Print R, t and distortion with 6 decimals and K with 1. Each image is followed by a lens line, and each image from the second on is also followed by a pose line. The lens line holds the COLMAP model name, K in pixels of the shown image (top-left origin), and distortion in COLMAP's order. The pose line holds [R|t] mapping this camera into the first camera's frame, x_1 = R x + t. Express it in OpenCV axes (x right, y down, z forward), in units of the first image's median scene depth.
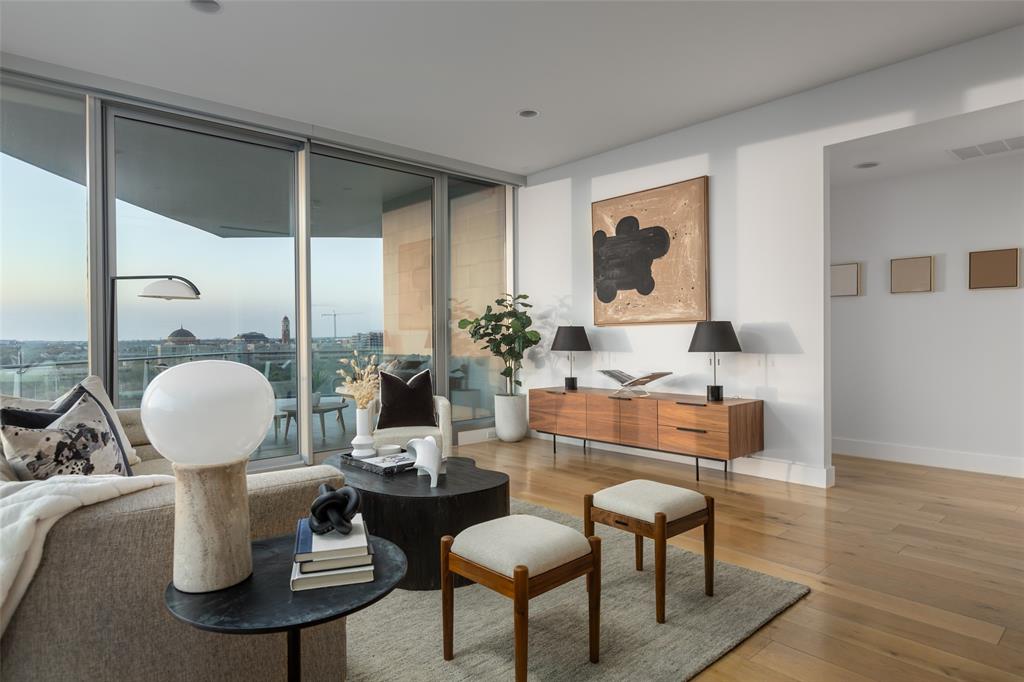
lens RADIAL K [[576.1, 0, 507.1], [0, 576.1, 338.2], [0, 0, 1]] dist [-0.002286, -0.000439]
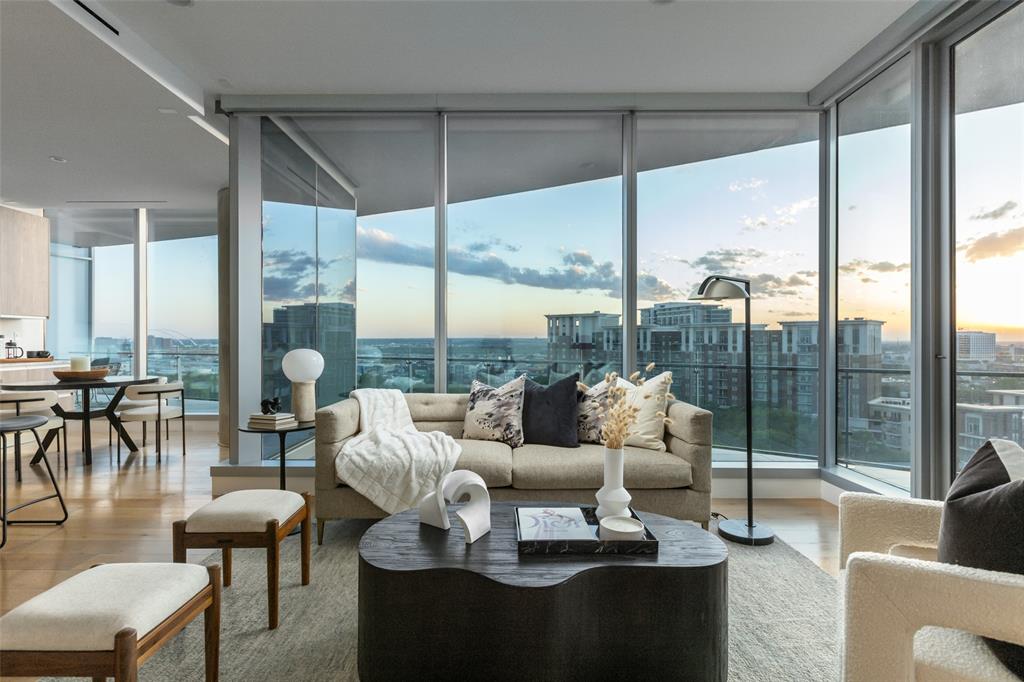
lens RADIAL K [[520.0, 0, 504.5], [0, 520.0, 340.0], [0, 0, 1]] dist [-0.001045, 0.000063]
pose [[-0.674120, 0.007817, -0.738580, 0.169620], [0.002573, 0.999963, 0.008235, -0.005591], [0.738617, 0.003651, -0.674115, 0.779506]]
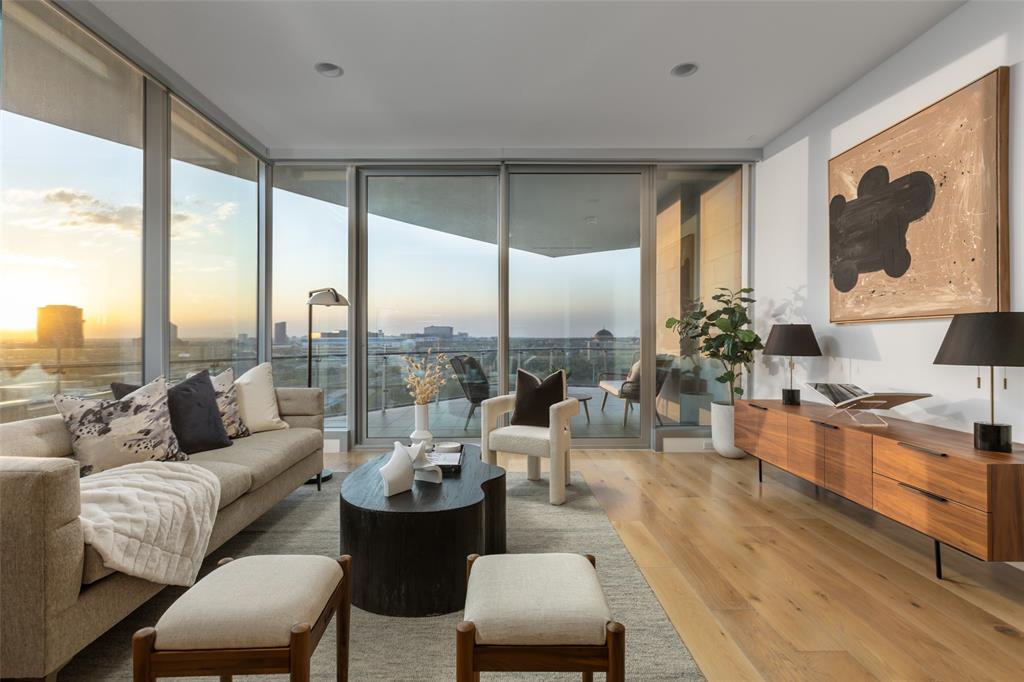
lens RADIAL K [[478.9, 0, 507.6], [0, 478.9, 340.3], [0, 0, 1]] dist [0.004592, 0.000365]
pose [[0.756947, 0.012090, -0.653365, 0.257040], [-0.007565, 0.999924, 0.009738, -0.002412], [0.653433, -0.002428, 0.756981, 0.262316]]
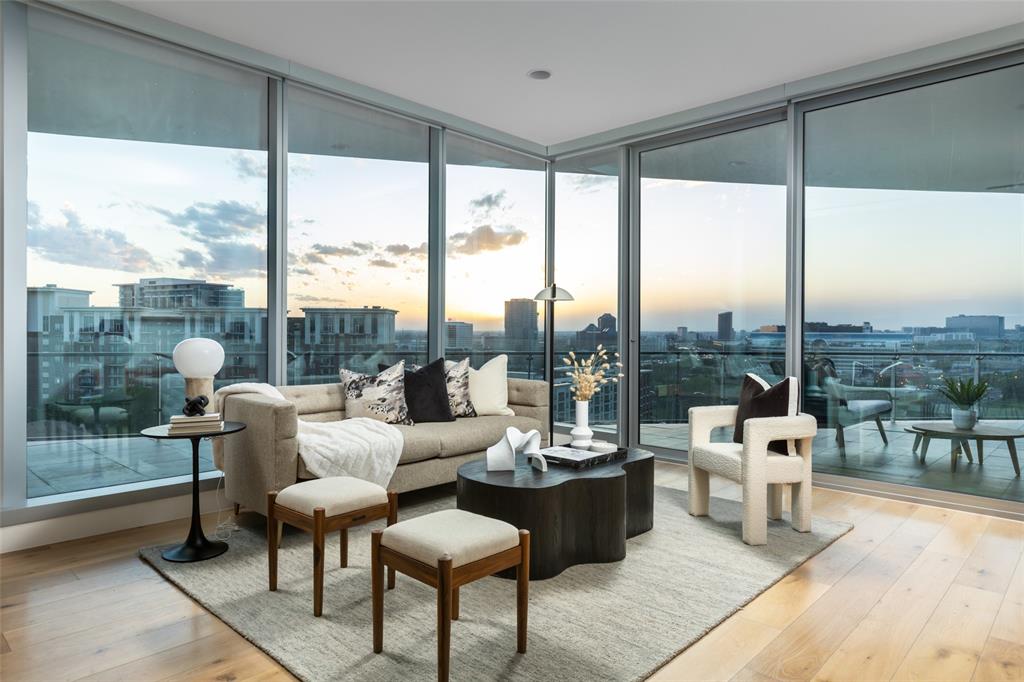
lens RADIAL K [[639.0, 0, 509.0], [0, 639.0, 338.6], [0, 0, 1]] dist [-0.003321, 0.000051]
pose [[0.085844, 0.022253, -0.996060, 0.516521], [-0.010325, 0.999717, 0.021444, -0.007010], [0.996255, 0.008443, 0.086050, 0.455827]]
